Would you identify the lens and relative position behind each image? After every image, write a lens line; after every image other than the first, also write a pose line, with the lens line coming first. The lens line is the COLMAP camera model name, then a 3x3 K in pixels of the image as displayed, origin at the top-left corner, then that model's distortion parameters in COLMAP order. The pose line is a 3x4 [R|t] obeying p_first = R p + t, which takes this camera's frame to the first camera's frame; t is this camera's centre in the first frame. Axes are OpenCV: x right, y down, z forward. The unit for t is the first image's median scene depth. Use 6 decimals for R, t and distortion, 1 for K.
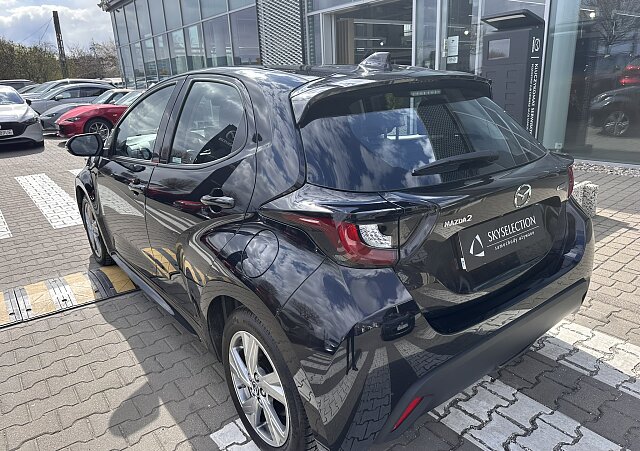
lens RADIAL K [[458.6, 0, 324.7], [0, 458.6, 222.5], [0, 0, 1]] dist [0.013905, -0.002163]
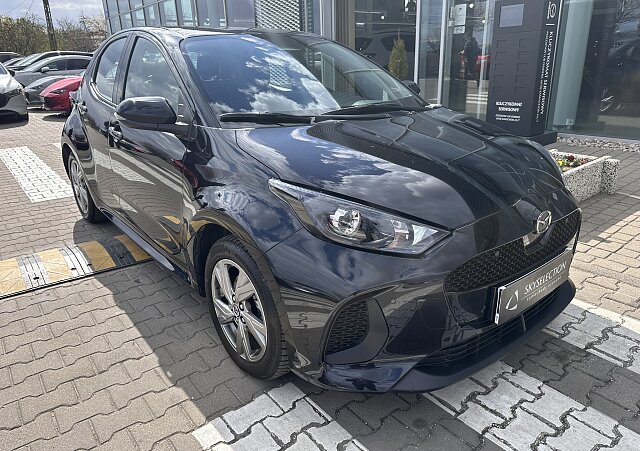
lens RADIAL K [[458.6, 0, 321.1], [0, 458.6, 229.8], [0, 0, 1]] dist [0.013905, -0.002163]
pose [[0.999967, 0.008042, 0.000796, -0.006632], [-0.008072, 0.998593, 0.052419, 0.020716], [-0.000374, -0.052423, 0.998625, 0.095464]]
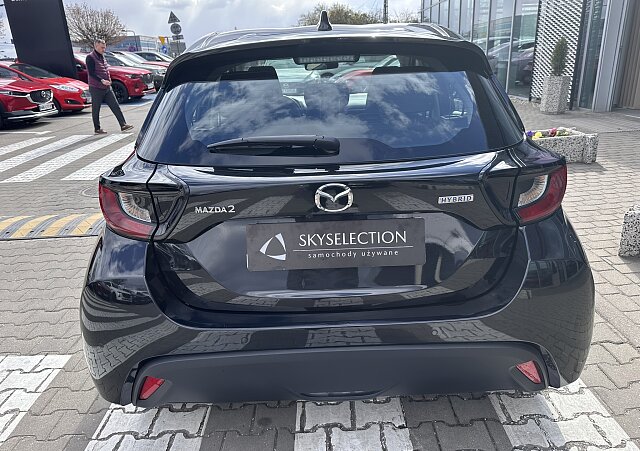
lens RADIAL K [[458.6, 0, 332.6], [0, 458.6, 214.7], [0, 0, 1]] dist [0.013905, -0.002163]
pose [[0.793772, 0.200265, -0.574300, 0.479318], [-0.165802, 0.979724, 0.112476, -0.063603], [0.585180, 0.005940, 0.810881, 0.204122]]
